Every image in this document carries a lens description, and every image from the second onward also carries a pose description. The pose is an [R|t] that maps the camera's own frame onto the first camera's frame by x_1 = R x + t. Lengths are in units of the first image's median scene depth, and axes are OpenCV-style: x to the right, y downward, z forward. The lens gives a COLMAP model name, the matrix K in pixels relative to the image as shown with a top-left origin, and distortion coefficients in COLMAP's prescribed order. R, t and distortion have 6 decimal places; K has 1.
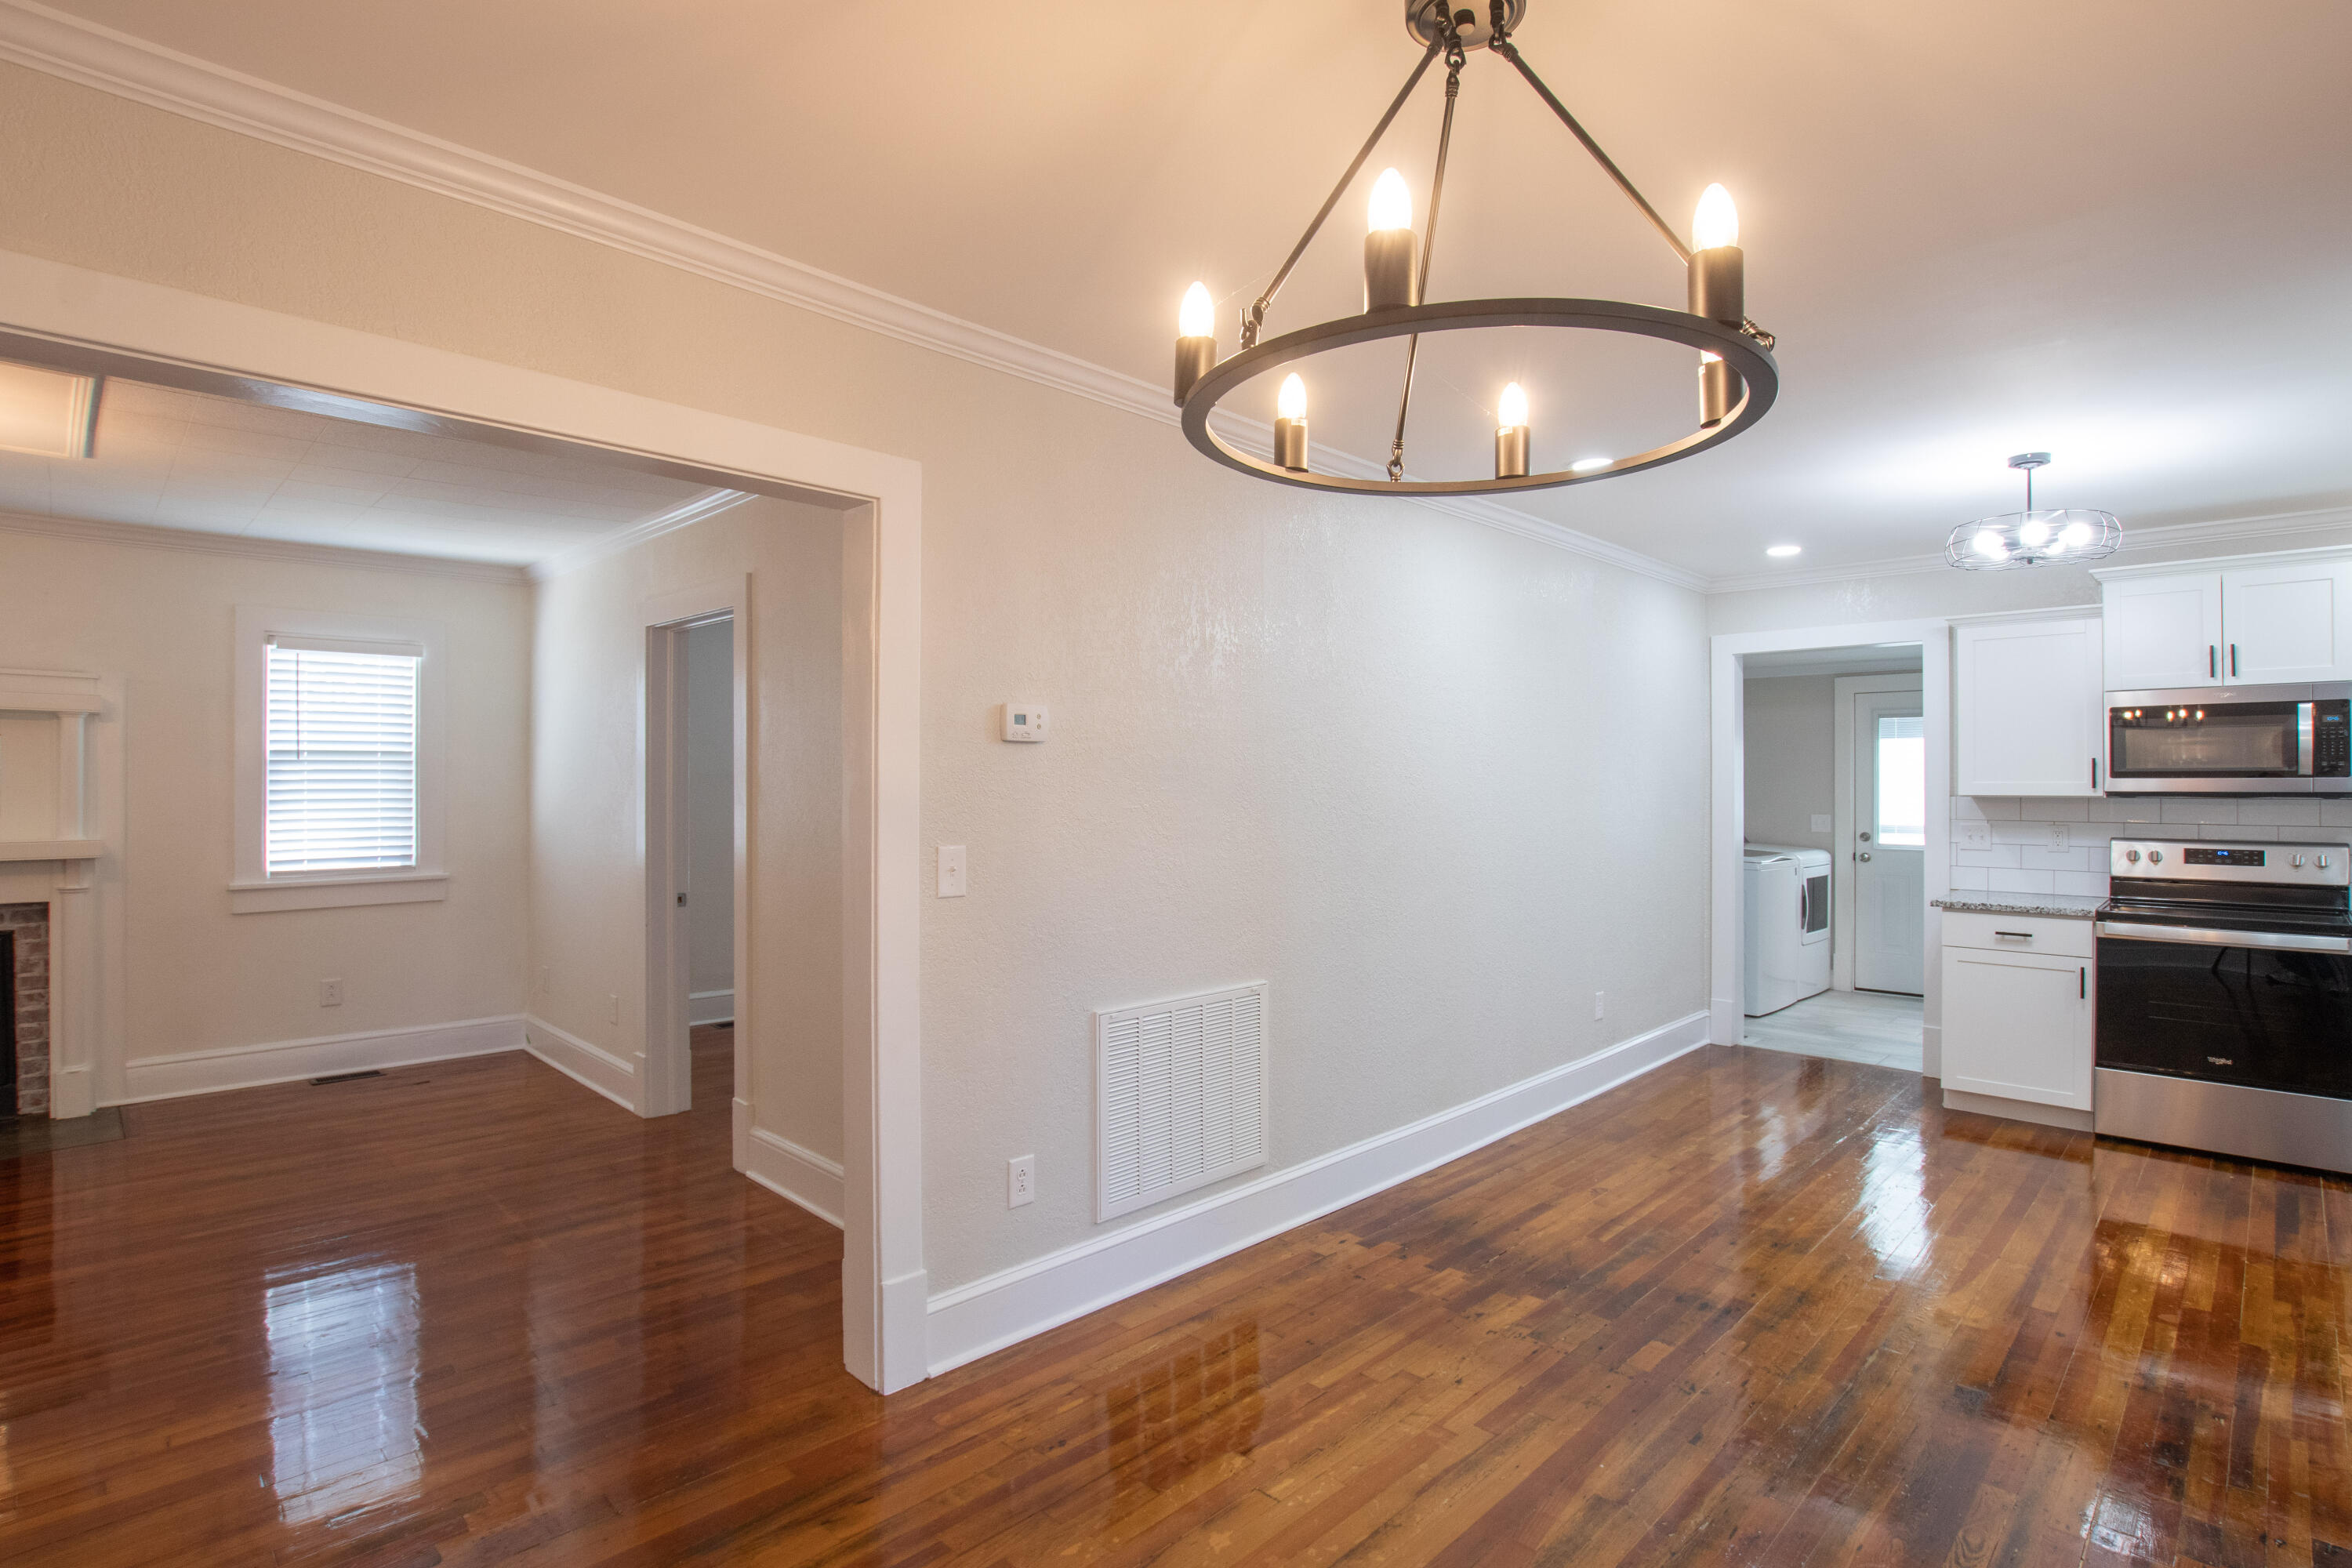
lens RADIAL K [[1141.4, 0, 1180.5], [0, 1141.4, 809.1], [0, 0, 1]] dist [-0.033501, 0.000322]
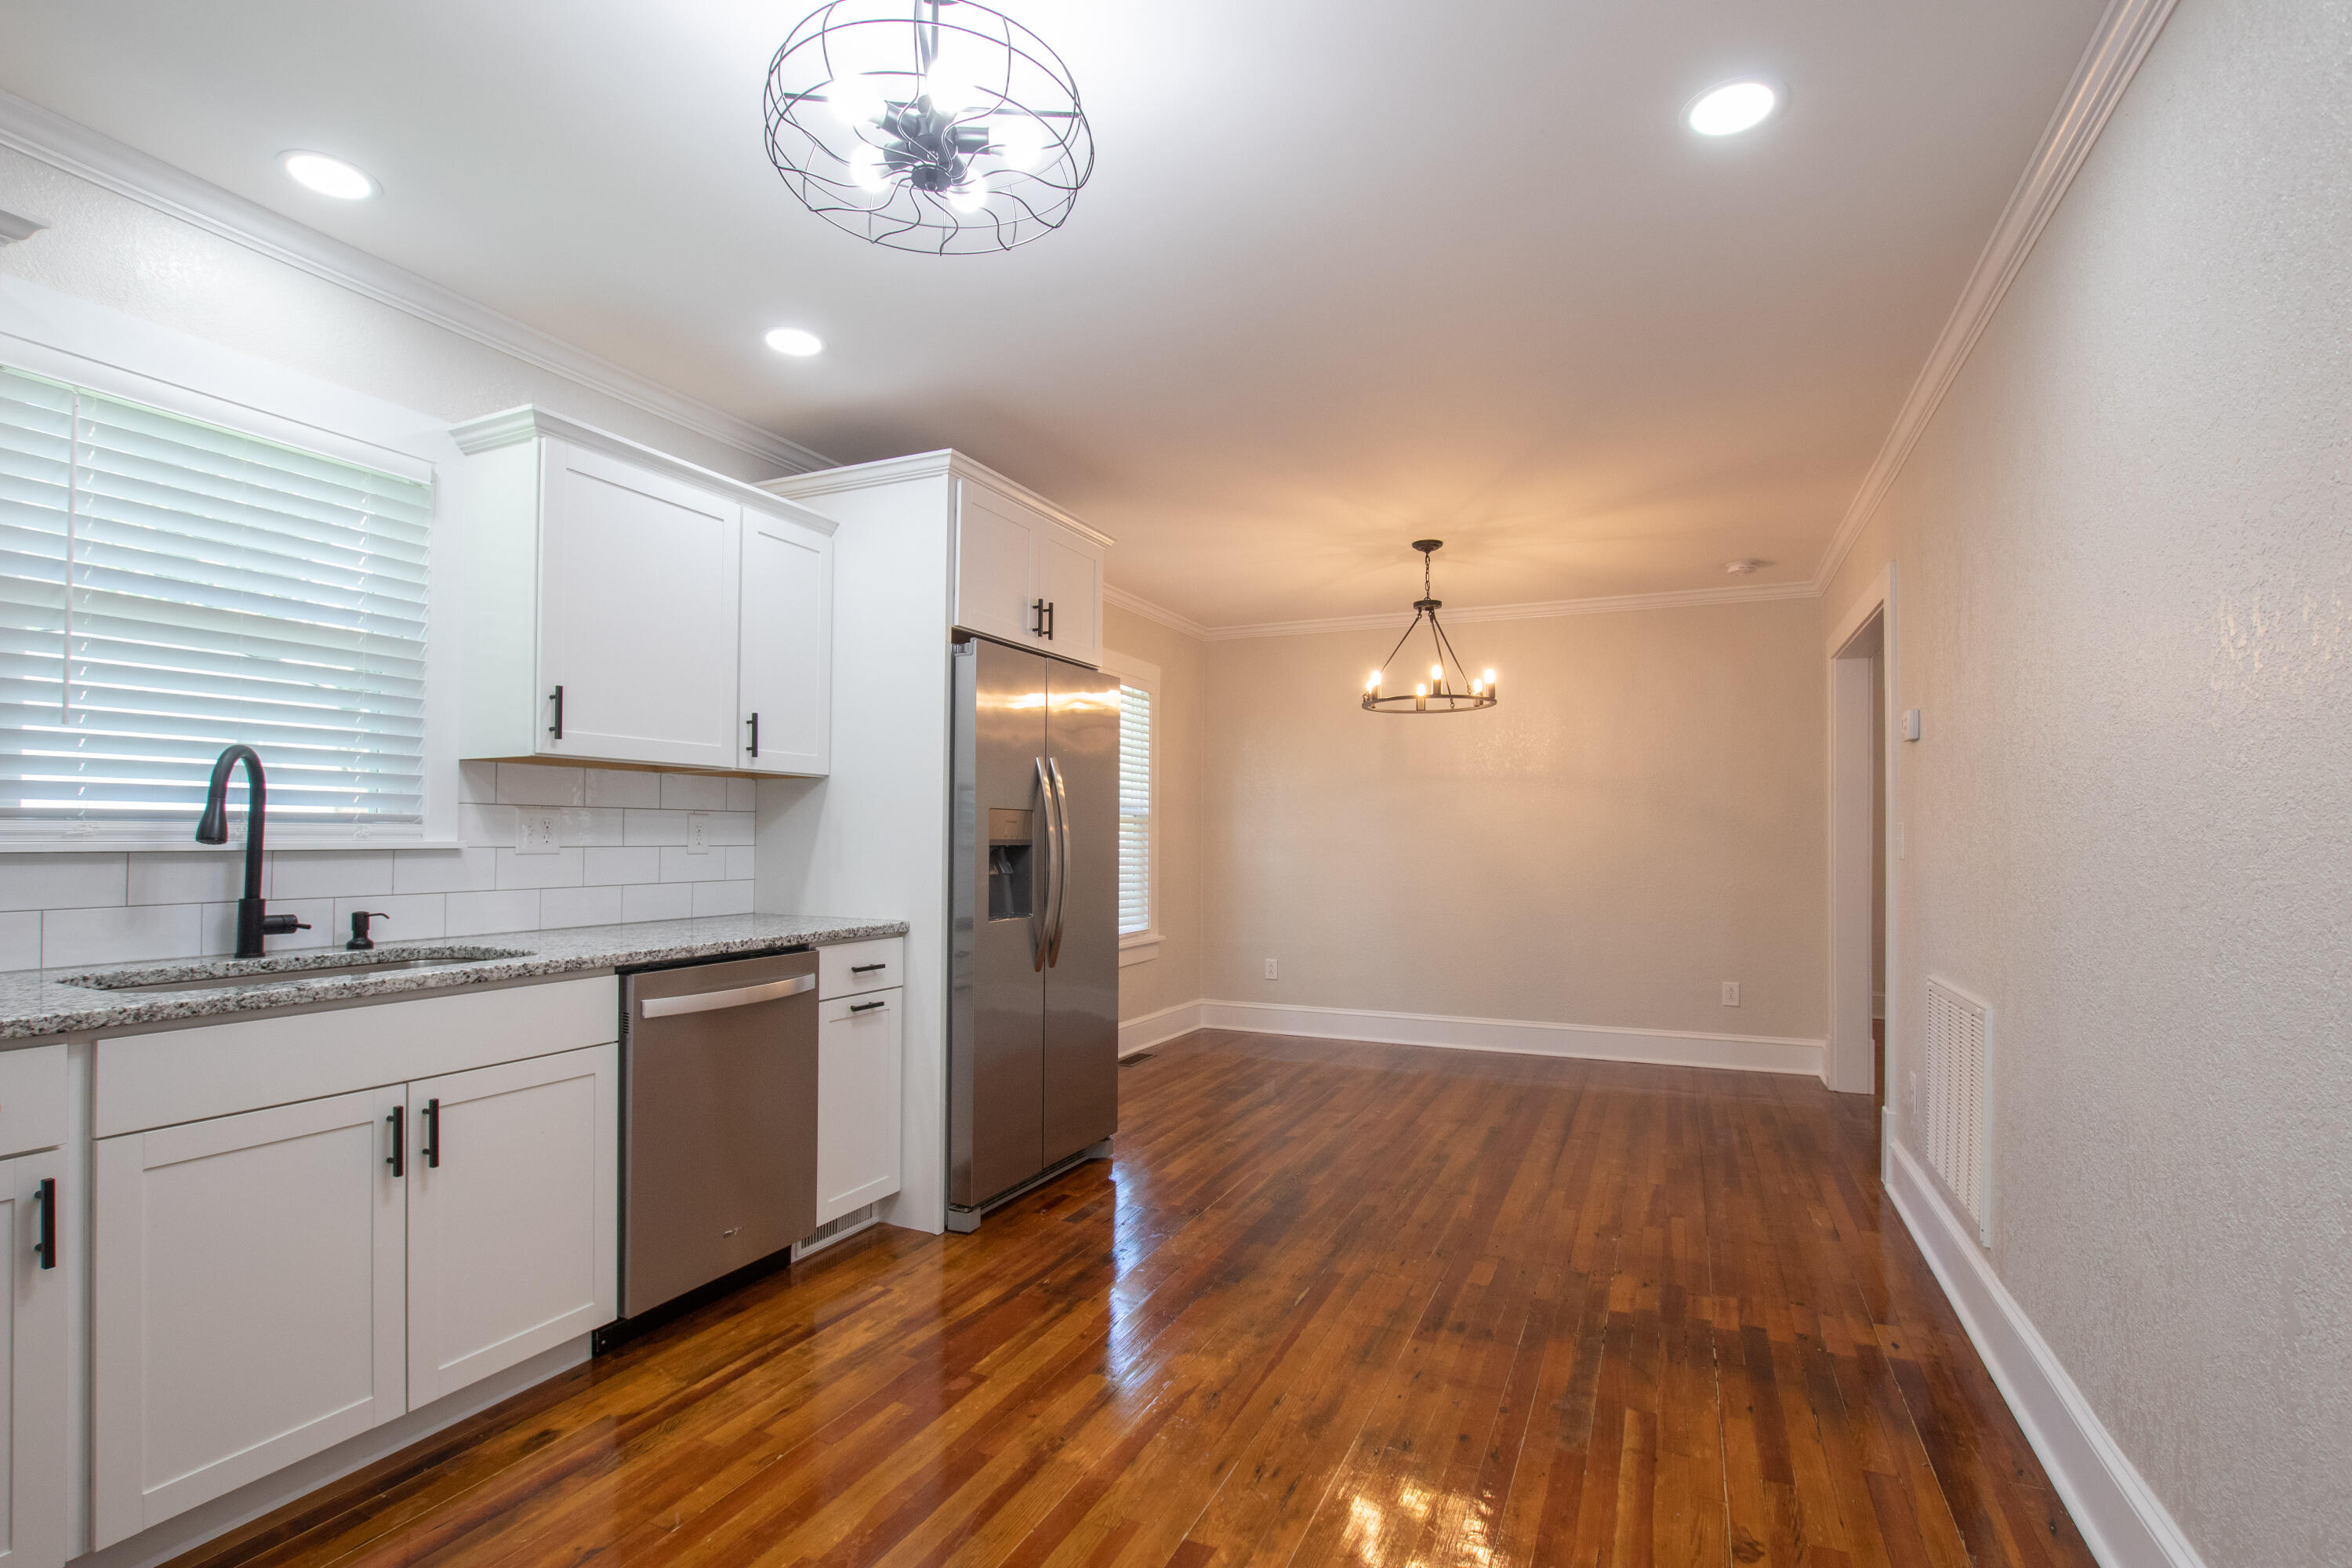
lens RADIAL K [[1141.4, 0, 1180.5], [0, 1141.4, 809.1], [0, 0, 1]] dist [-0.033501, 0.000322]
pose [[-0.935171, -0.017983, -0.353741, 1.020886], [-0.015694, 0.999833, -0.009339, 0.034967], [0.353850, -0.003181, -0.935297, 1.799620]]
